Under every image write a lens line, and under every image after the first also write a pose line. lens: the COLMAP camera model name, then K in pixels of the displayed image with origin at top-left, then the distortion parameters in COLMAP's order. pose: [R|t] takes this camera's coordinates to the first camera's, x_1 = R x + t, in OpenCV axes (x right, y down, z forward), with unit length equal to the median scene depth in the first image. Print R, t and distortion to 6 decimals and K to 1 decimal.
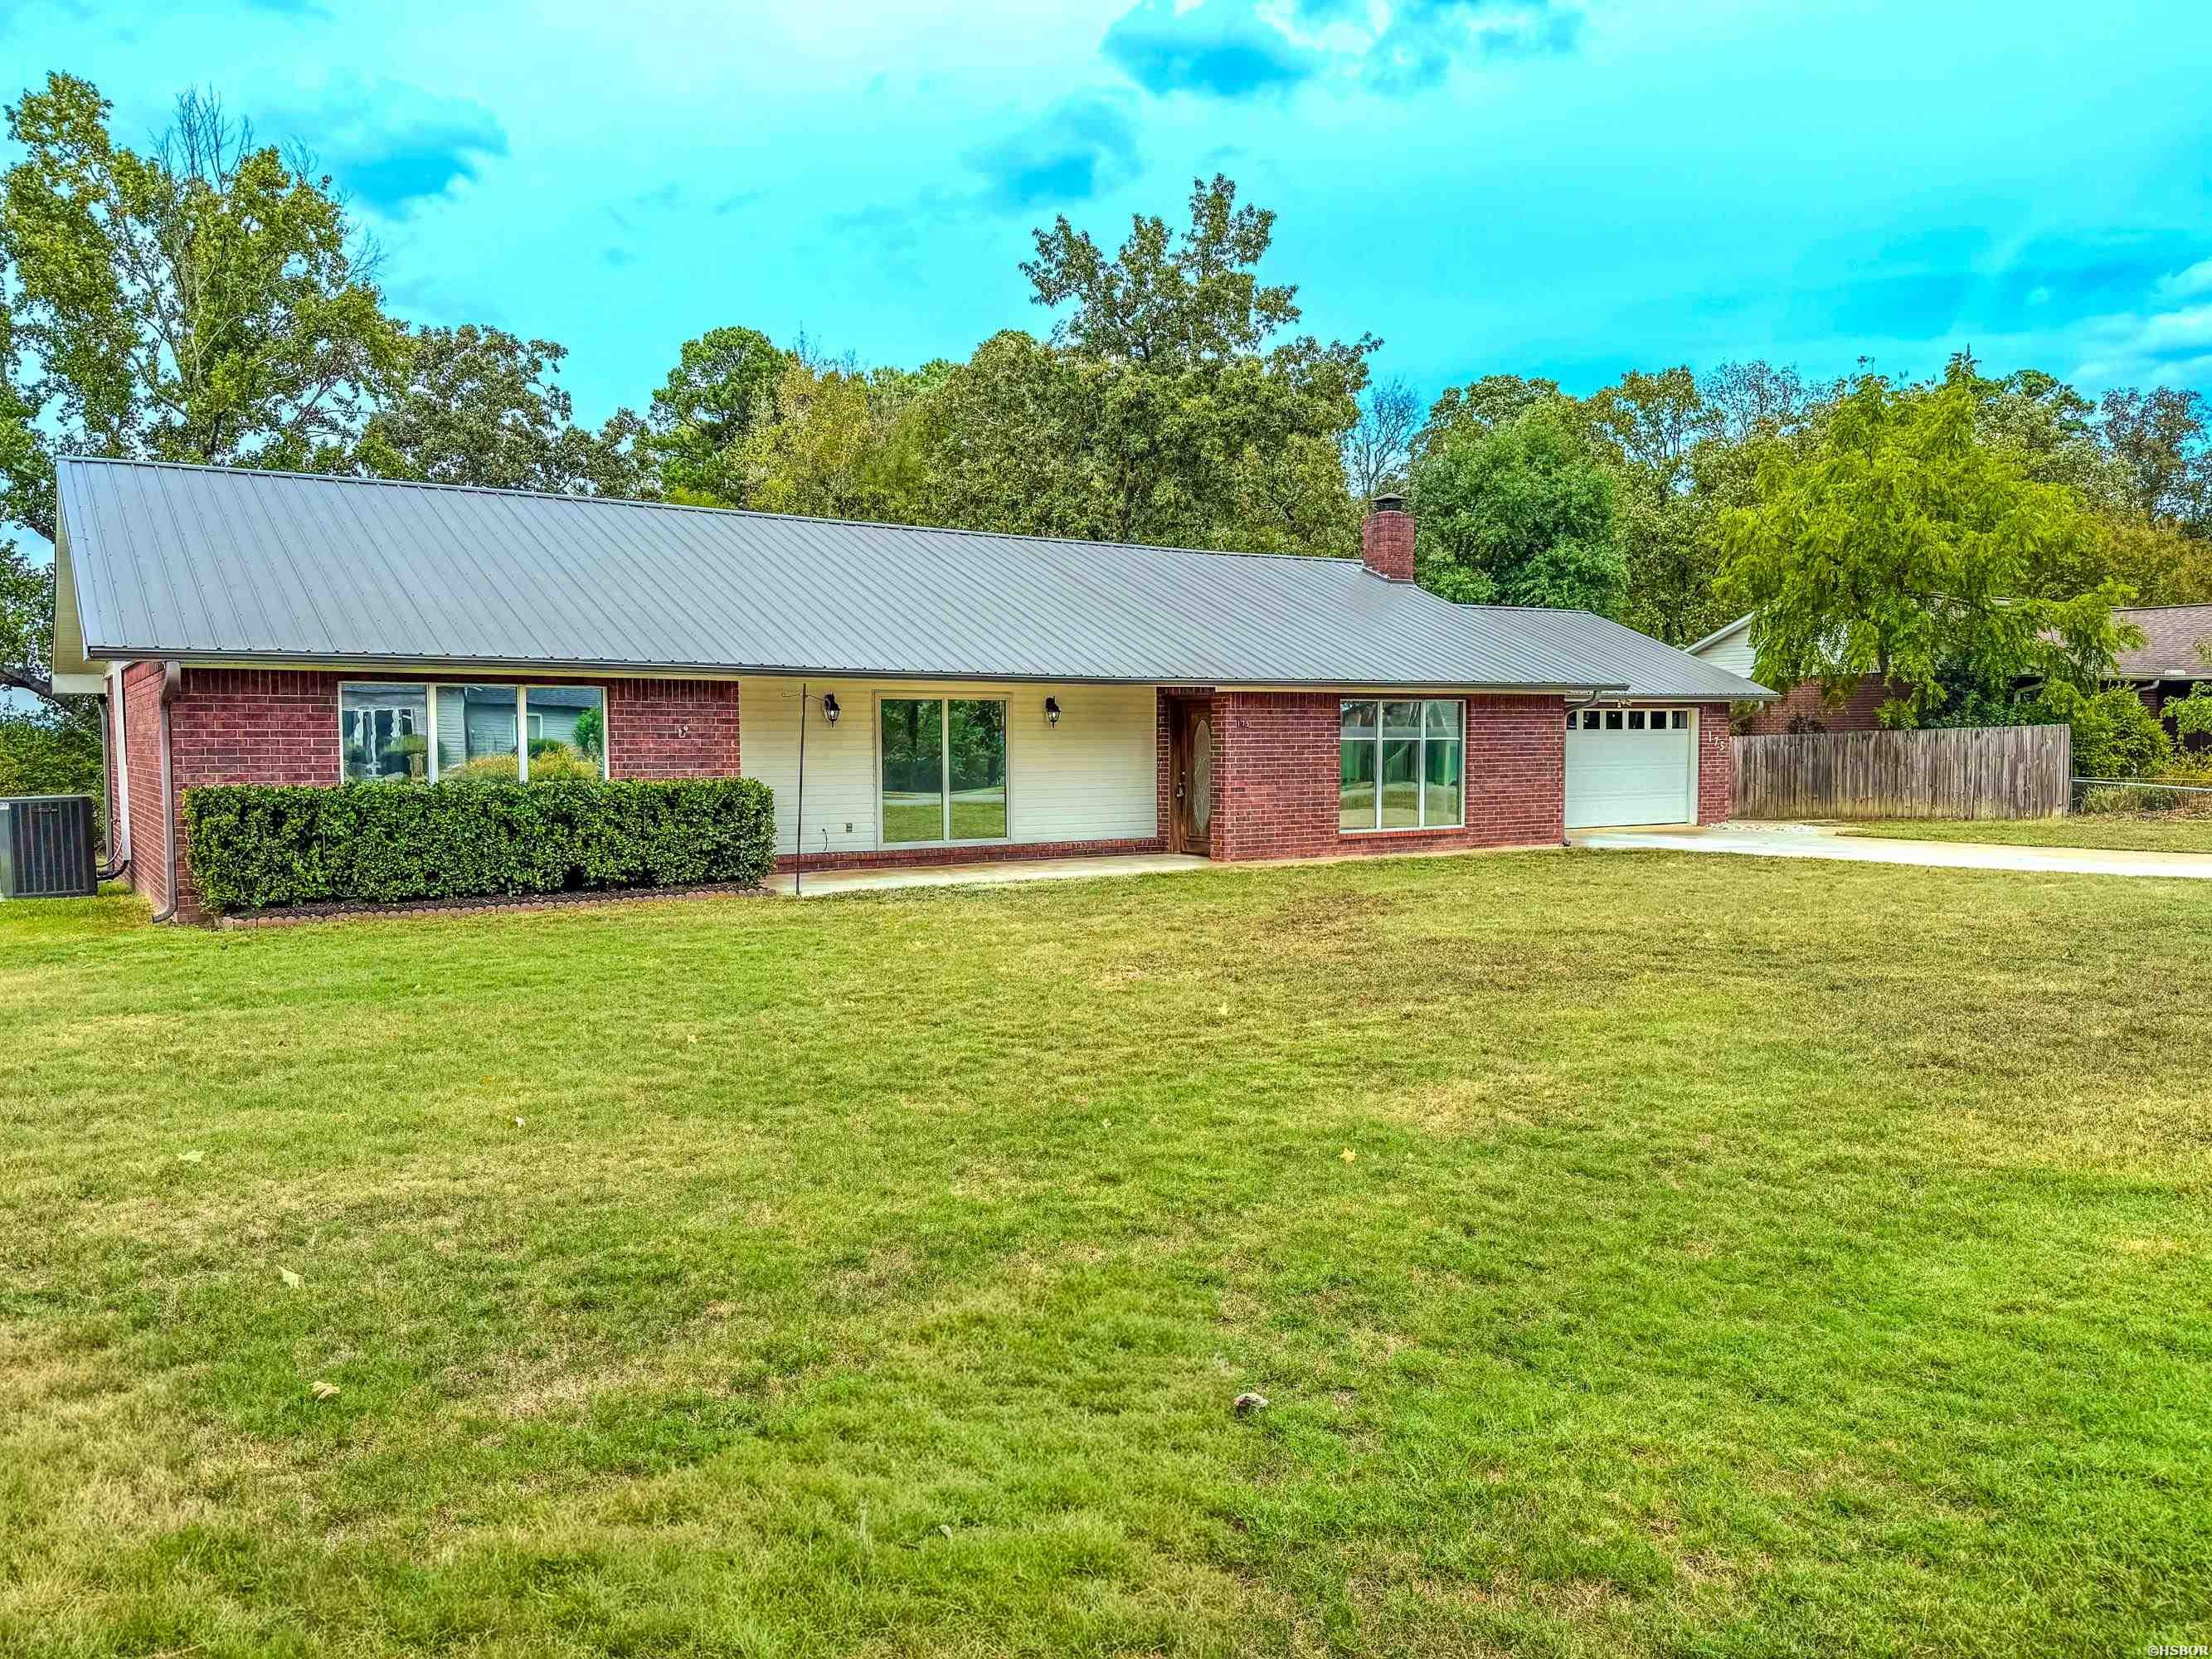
lens RADIAL K [[1606.4, 0, 1105.4], [0, 1606.4, 832.2], [0, 0, 1]] dist [0.126268, -0.138056]
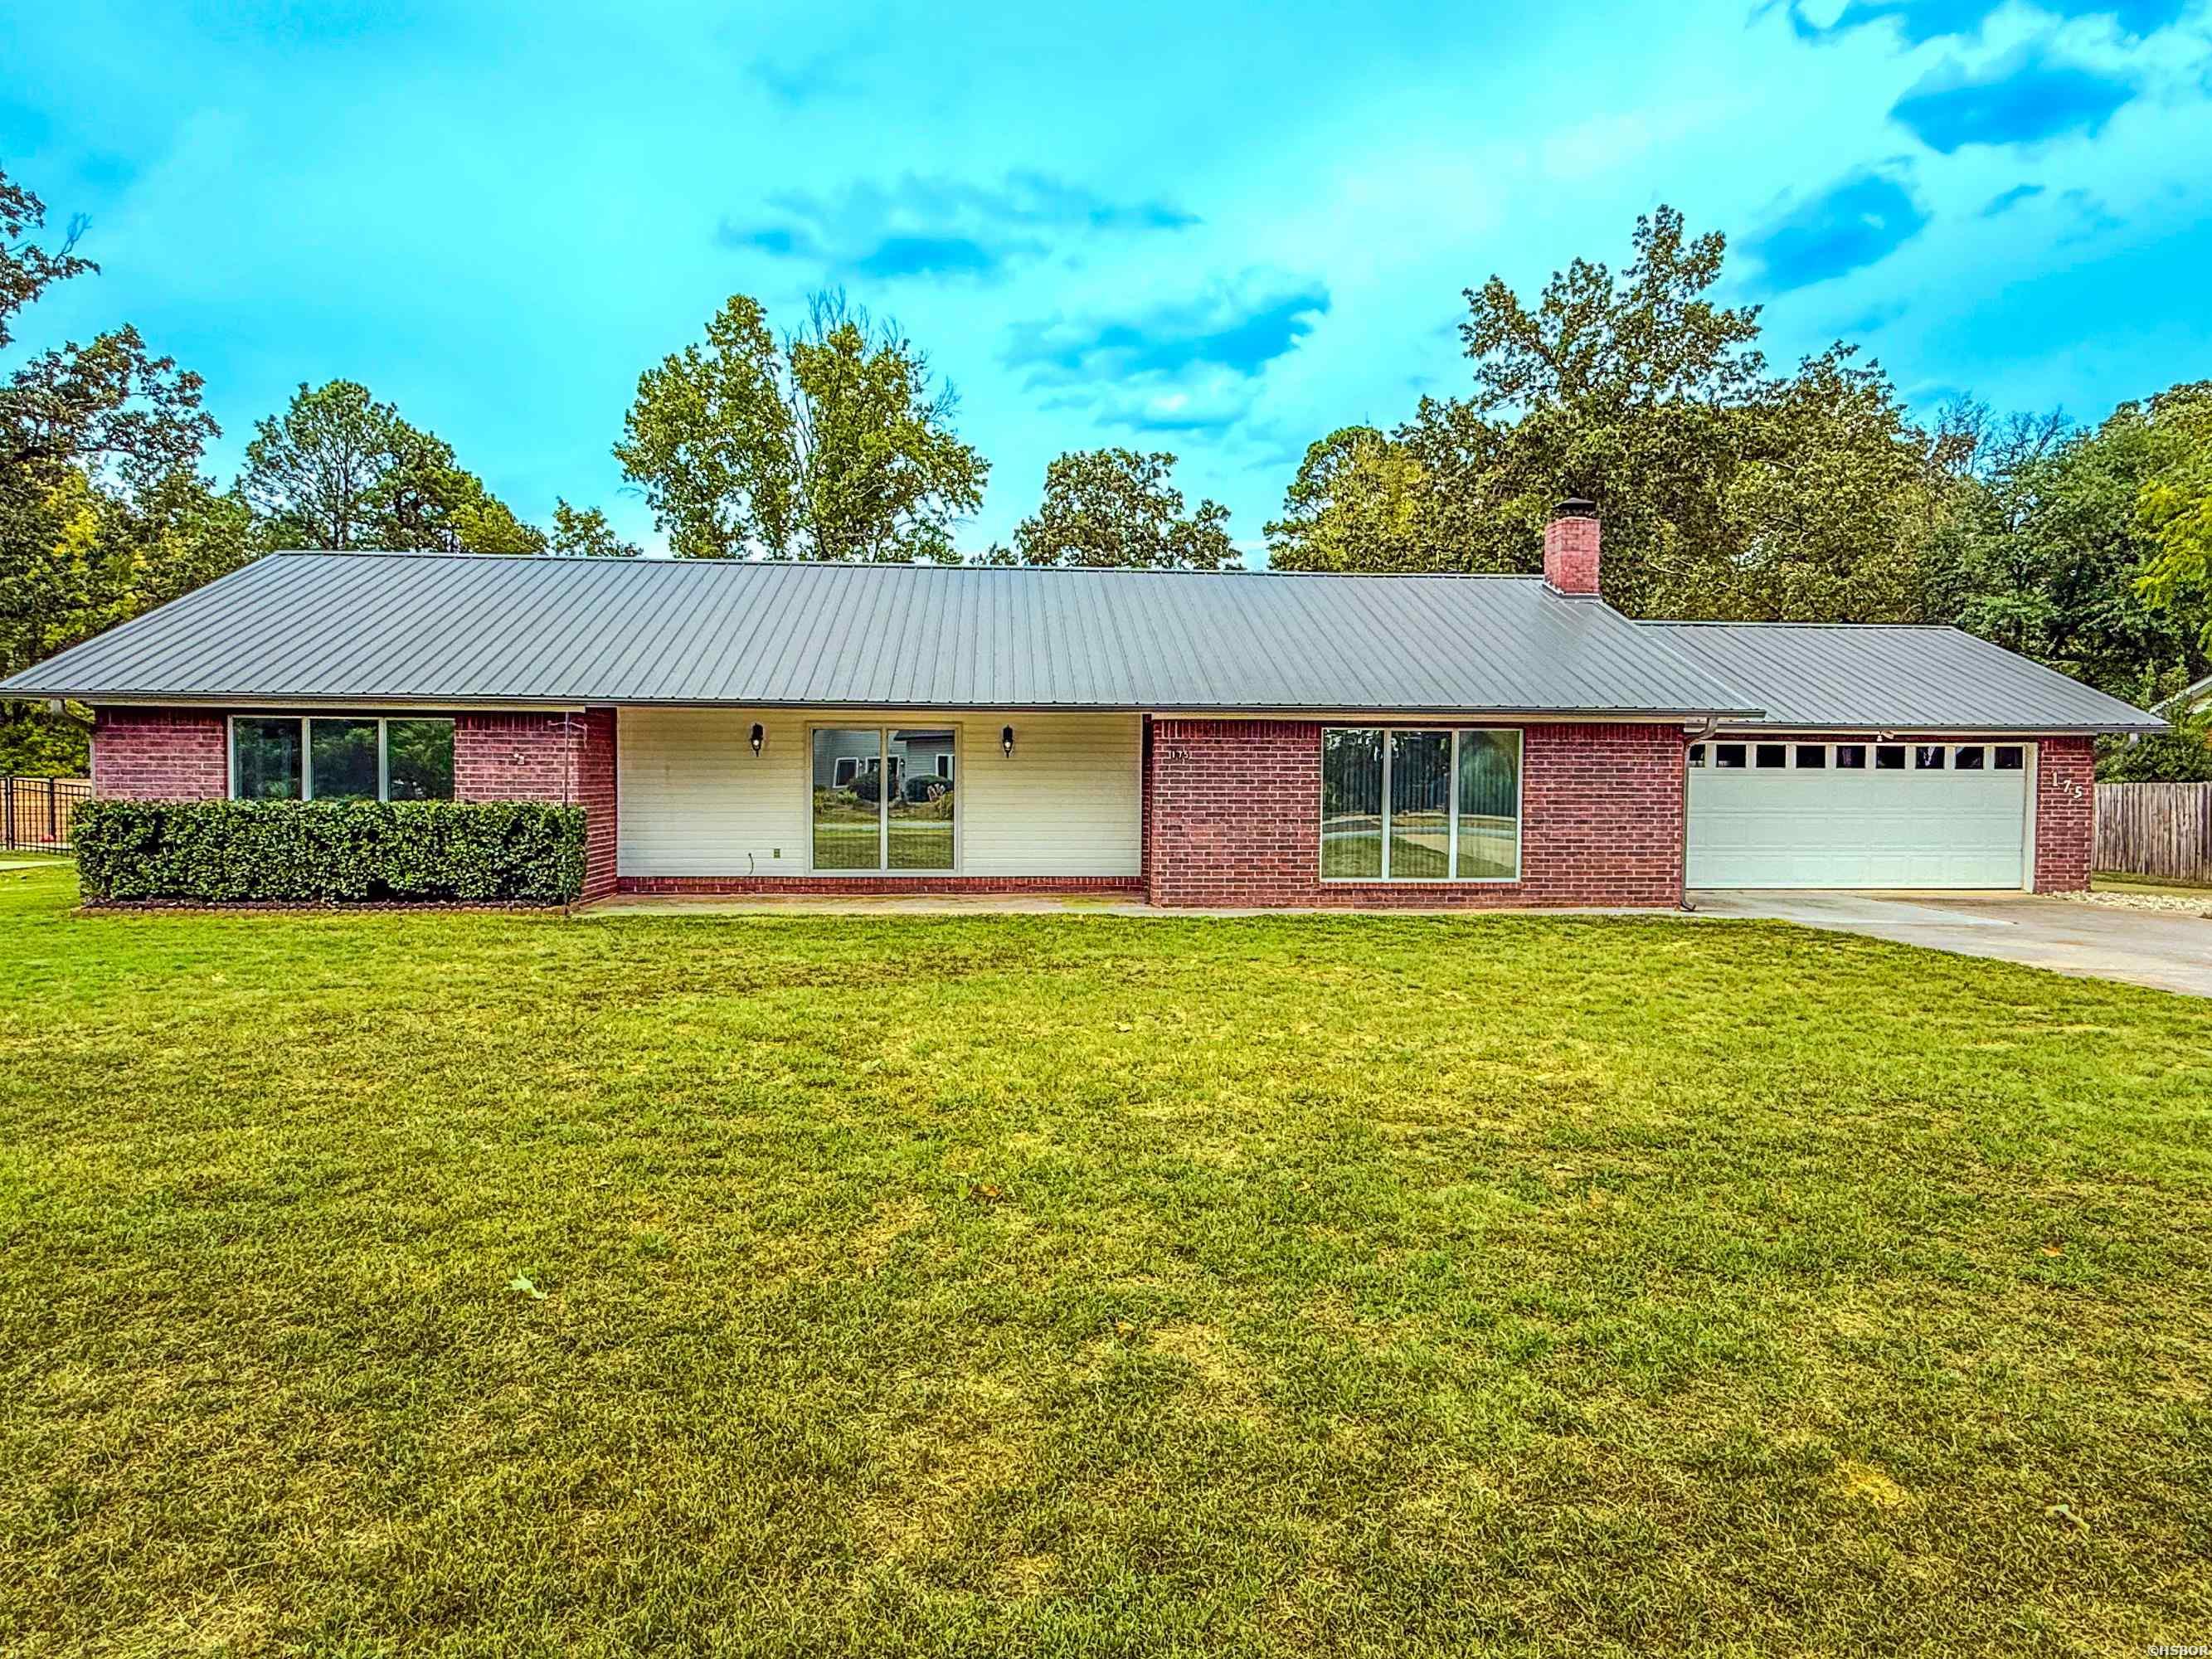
lens RADIAL K [[1346.1, 0, 1107.0], [0, 1346.1, 829.0], [0, 0, 1]] dist [-0.005842, 0.014799]
pose [[0.876614, 0.030188, -0.480246, 0.389742], [-0.038822, 0.999214, -0.008054, -0.017445], [0.479625, 0.025704, 0.877097, 0.306609]]
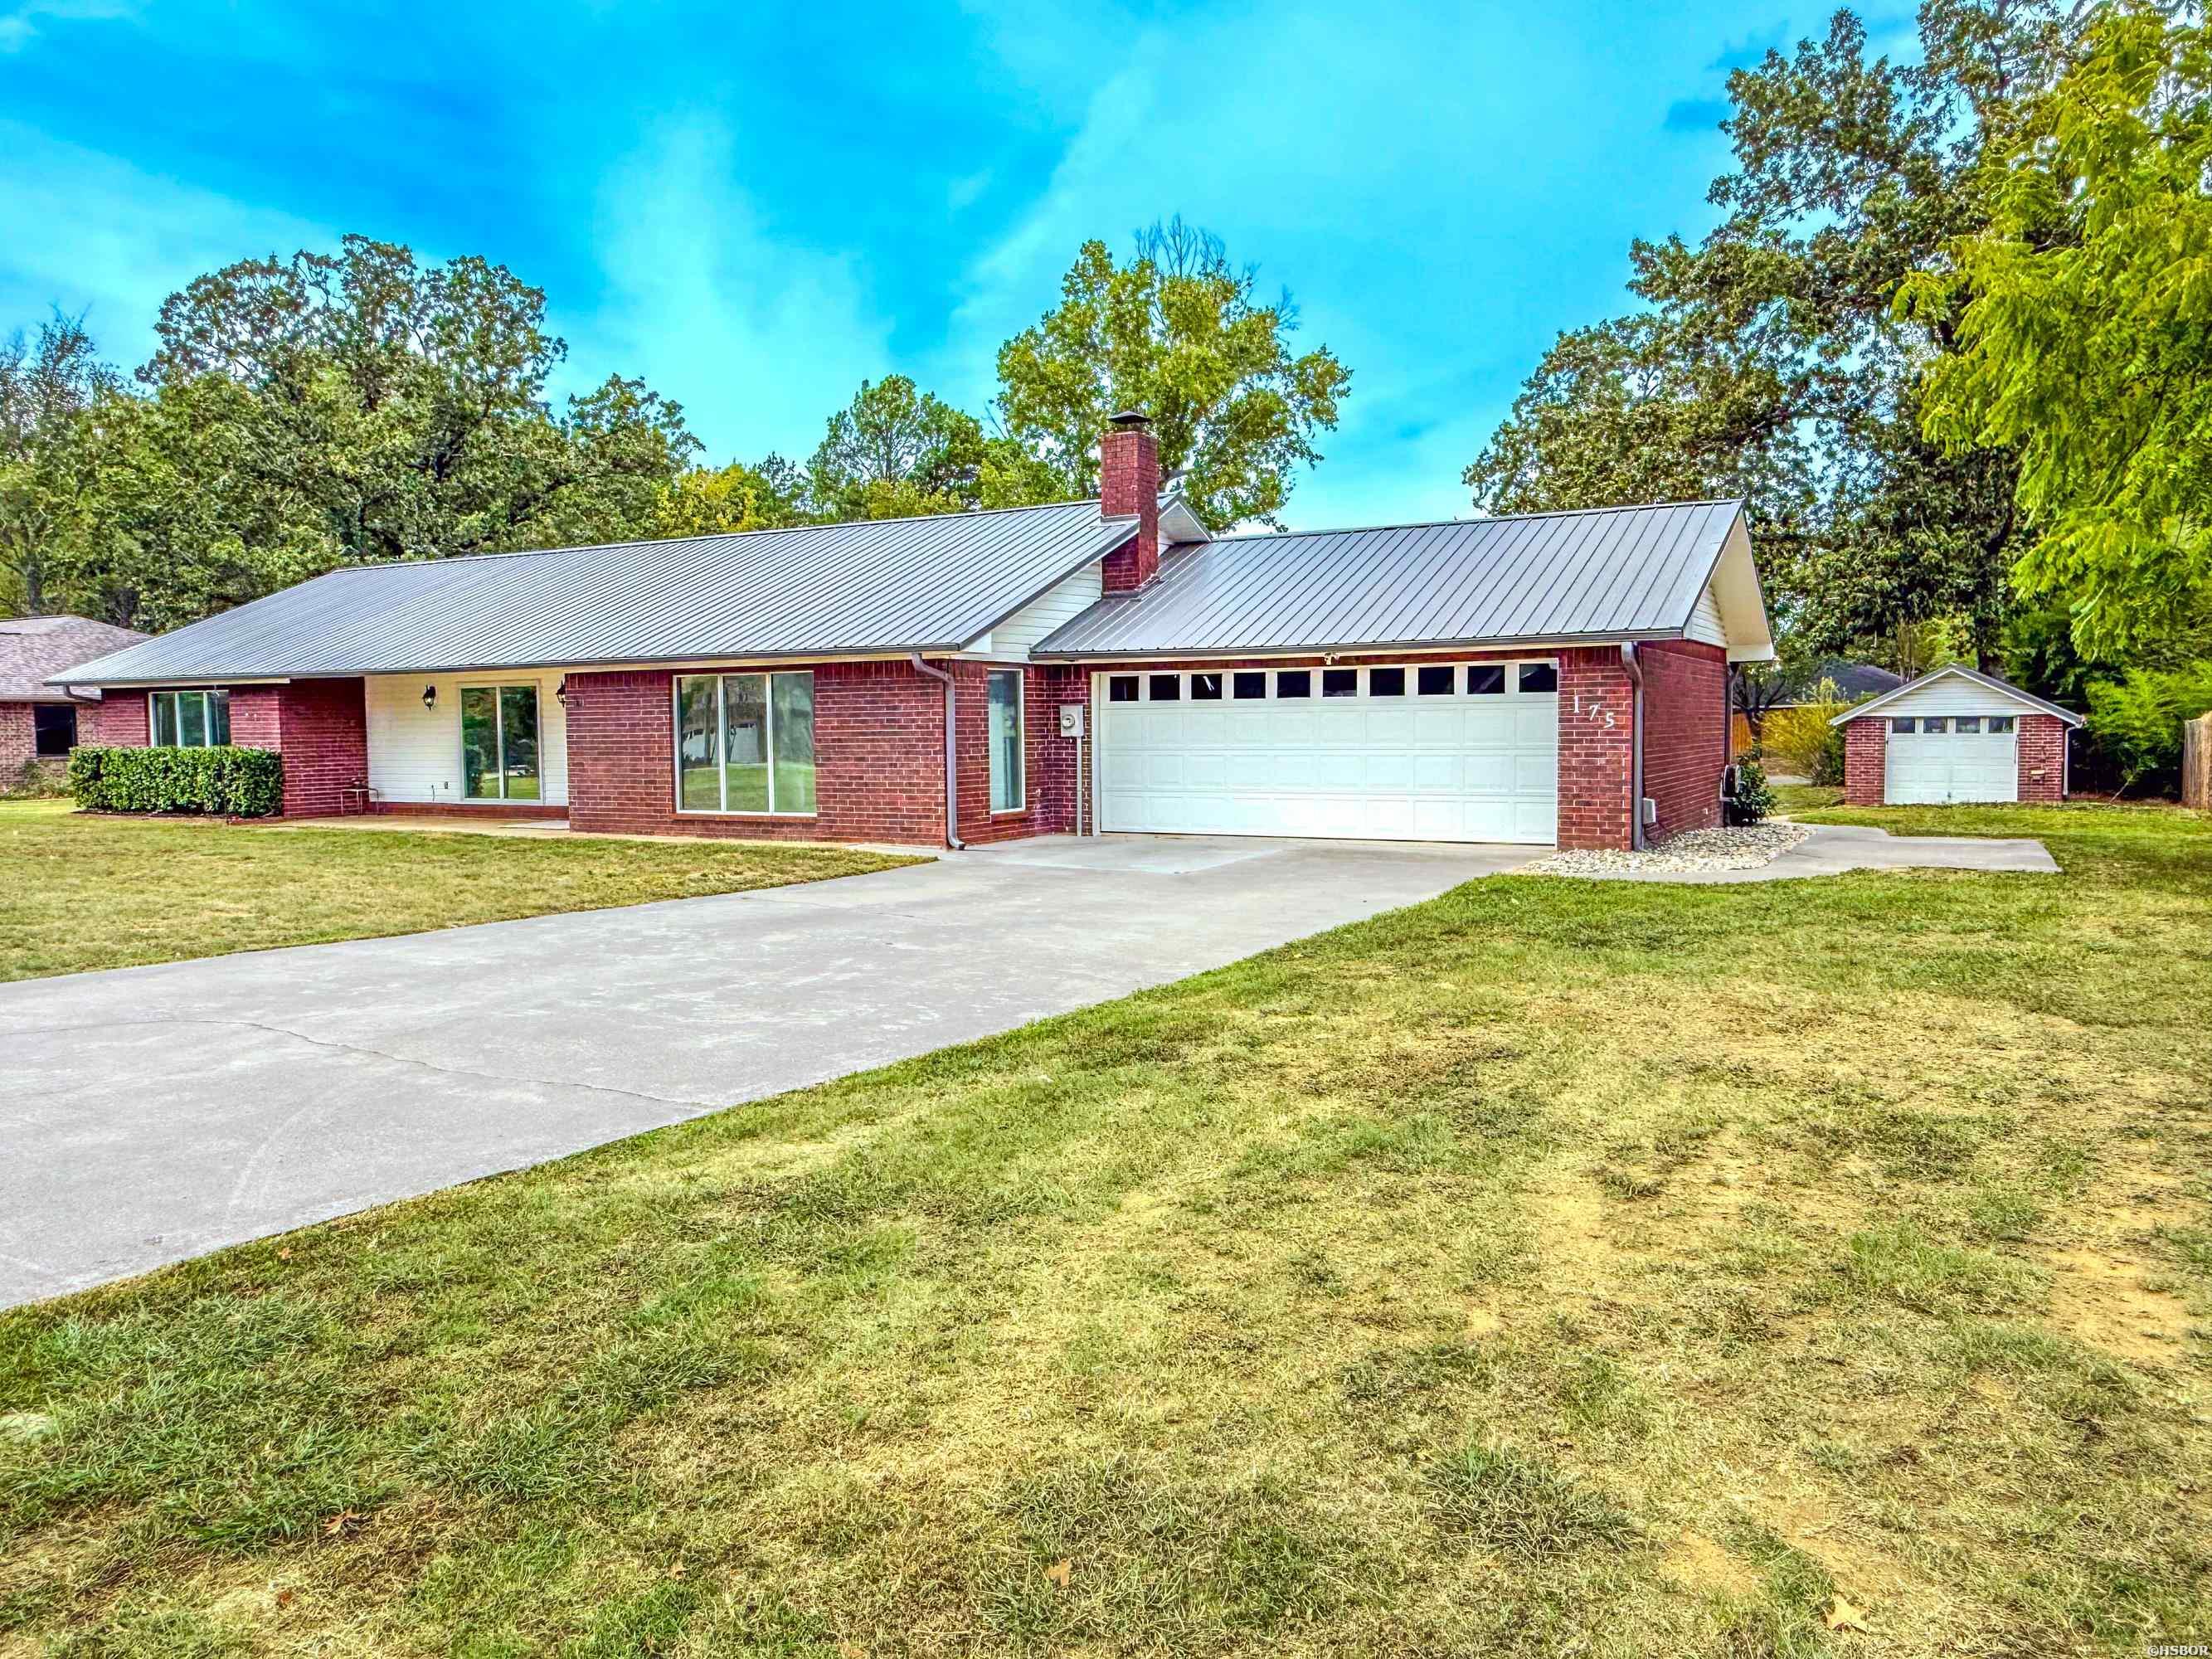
lens RADIAL K [[1554.1, 0, 1104.7], [0, 1554.1, 825.0], [0, 0, 1]] dist [0.058098, -0.000349]
pose [[0.437926, 0.058690, -0.897093, 1.112631], [-0.040943, 0.998133, 0.045313, -0.045939], [0.898078, 0.016886, 0.439512, 0.814944]]
